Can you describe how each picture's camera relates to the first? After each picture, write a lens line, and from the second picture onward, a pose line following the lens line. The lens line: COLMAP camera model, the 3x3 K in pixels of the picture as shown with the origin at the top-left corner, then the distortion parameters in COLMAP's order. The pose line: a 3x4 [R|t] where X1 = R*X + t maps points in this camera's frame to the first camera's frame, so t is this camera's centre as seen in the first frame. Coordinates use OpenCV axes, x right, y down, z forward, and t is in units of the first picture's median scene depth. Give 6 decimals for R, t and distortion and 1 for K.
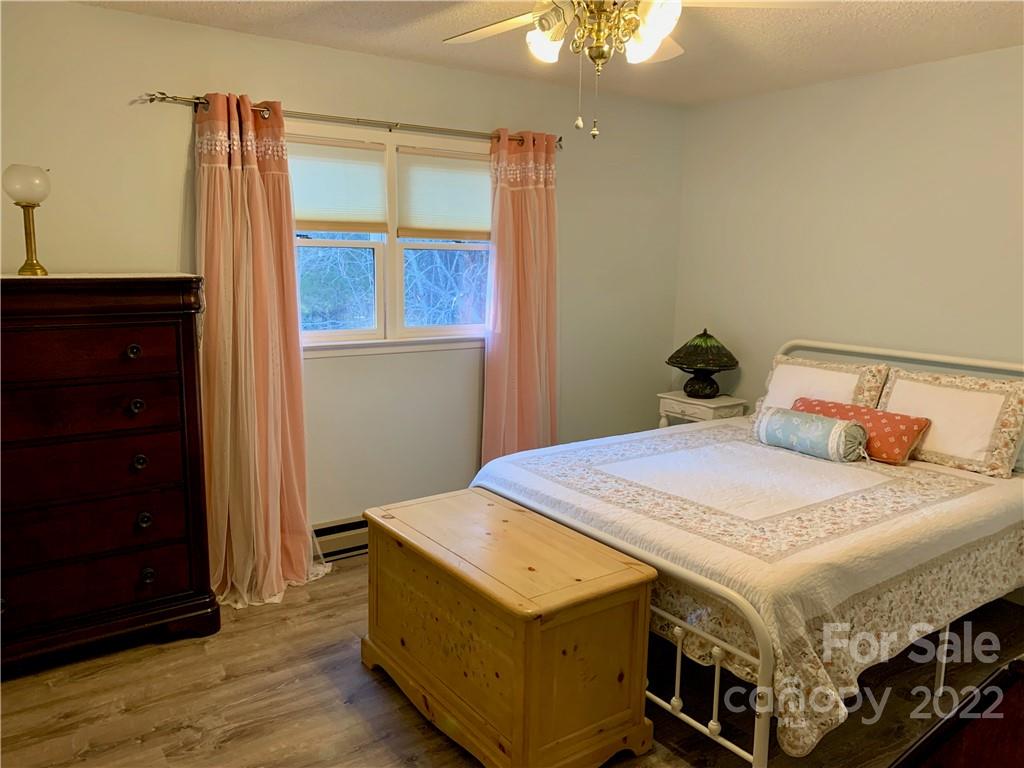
lens RADIAL K [[782.3, 0, 497.6], [0, 782.3, 383.4], [0, 0, 1]] dist [0.021272, 0.001960]
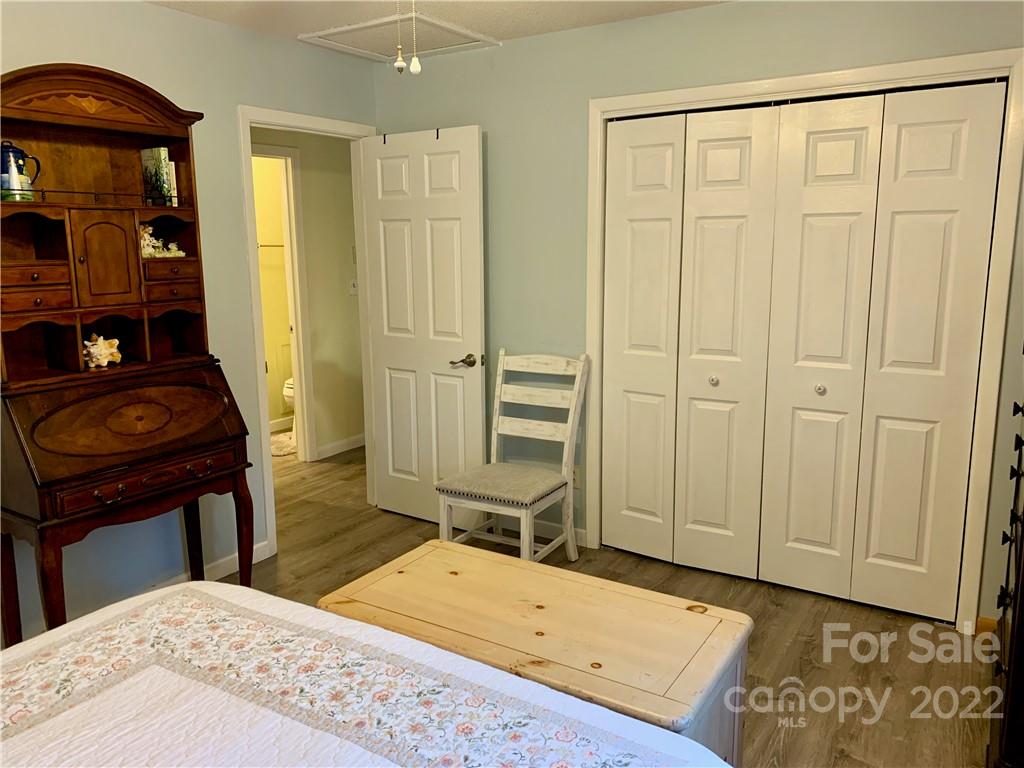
lens RADIAL K [[782.3, 0, 497.6], [0, 782.3, 383.4], [0, 0, 1]] dist [0.021272, 0.001960]
pose [[-0.927529, 0.065110, -0.368035, 0.234725], [-0.062731, 0.943620, 0.325034, -0.204805], [0.368448, 0.324565, -0.871151, 1.275132]]
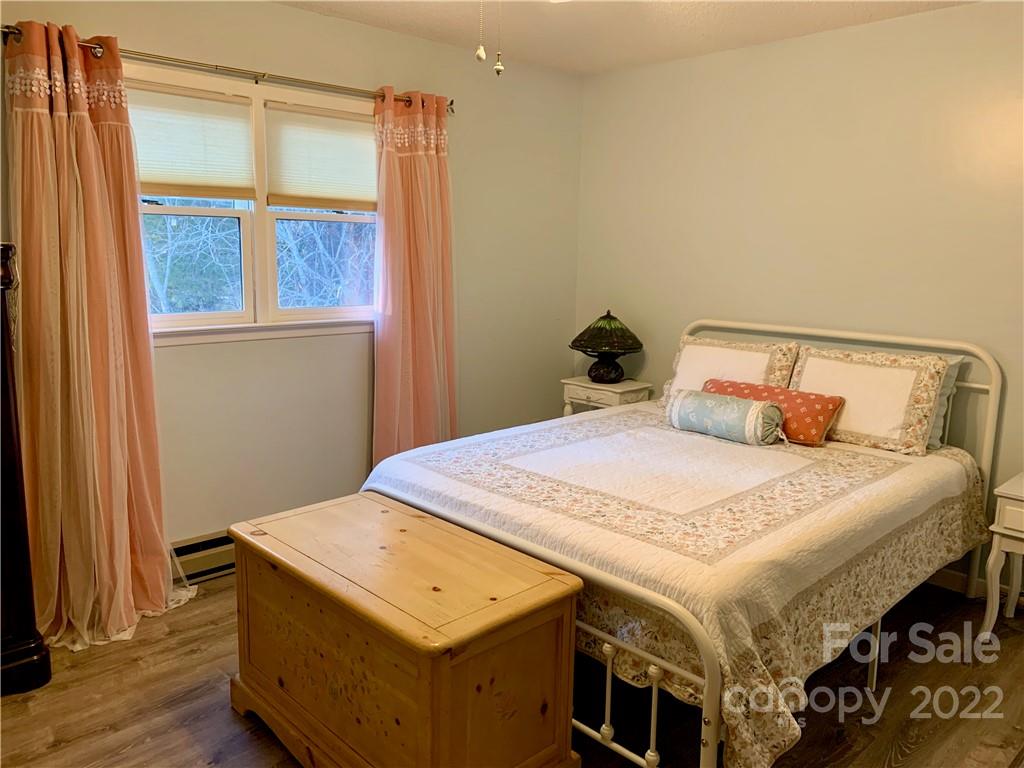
lens RADIAL K [[780.0, 0, 509.4], [0, 780.0, 375.8], [0, 0, 1]] dist [0.075020, -0.111765]
pose [[0.987795, -0.023344, 0.154003, -0.002419], [0.023397, 0.999725, 0.001474, 0.008427], [-0.153995, 0.002147, 0.988069, 0.118309]]
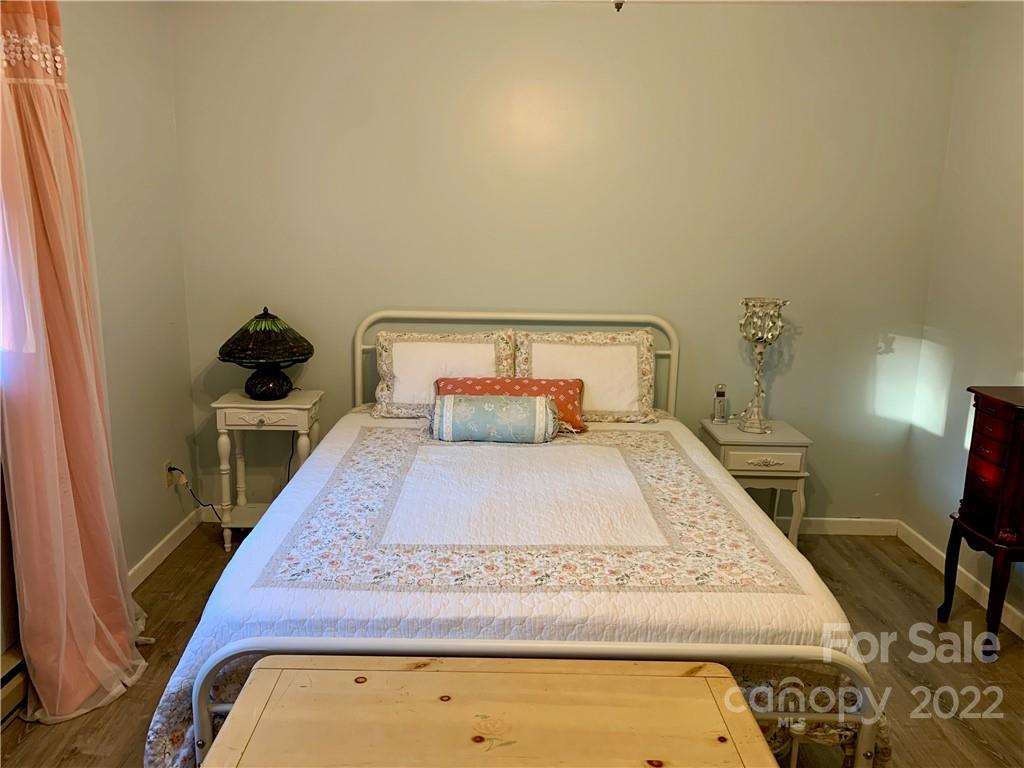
lens RADIAL K [[780.0, 0, 509.4], [0, 780.0, 375.8], [0, 0, 1]] dist [0.075020, -0.111765]
pose [[0.564173, -0.167719, 0.808442, -0.319508], [0.124246, 0.985247, 0.117694, -0.092111], [-0.816255, 0.034046, 0.576688, 0.538849]]
